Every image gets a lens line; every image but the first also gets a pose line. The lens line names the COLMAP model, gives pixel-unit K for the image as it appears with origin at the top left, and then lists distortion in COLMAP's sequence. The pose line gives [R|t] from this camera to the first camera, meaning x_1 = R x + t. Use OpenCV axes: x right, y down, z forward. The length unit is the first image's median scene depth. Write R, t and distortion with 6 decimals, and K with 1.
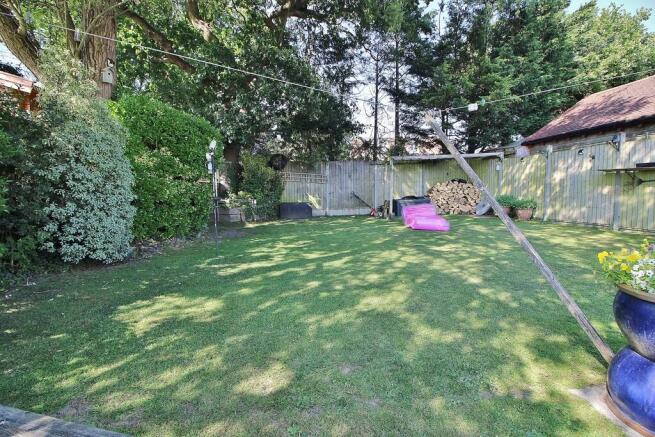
lens RADIAL K [[306.1, 0, 331.7], [0, 306.1, 218.6], [0, 0, 1]] dist [-0.001287, -0.000437]
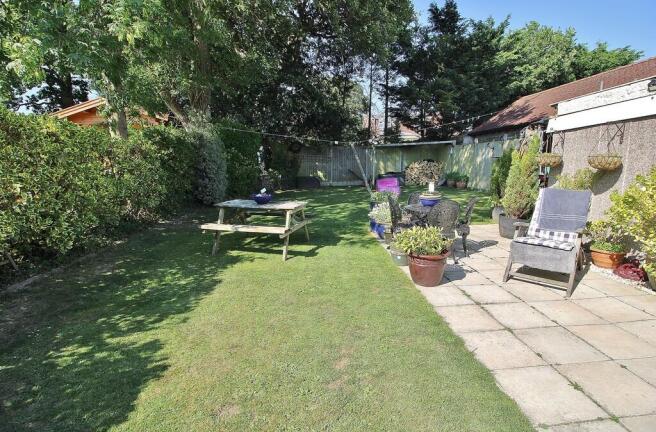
lens RADIAL K [[306.6, 0, 325.1], [0, 306.6, 214.8], [0, 0, 1]] dist [-0.001287, -0.000437]
pose [[0.996051, 0.011956, -0.087973, 0.095466], [-0.005032, 0.996901, 0.078503, 0.013156], [0.088639, -0.077750, 0.993025, -0.456316]]
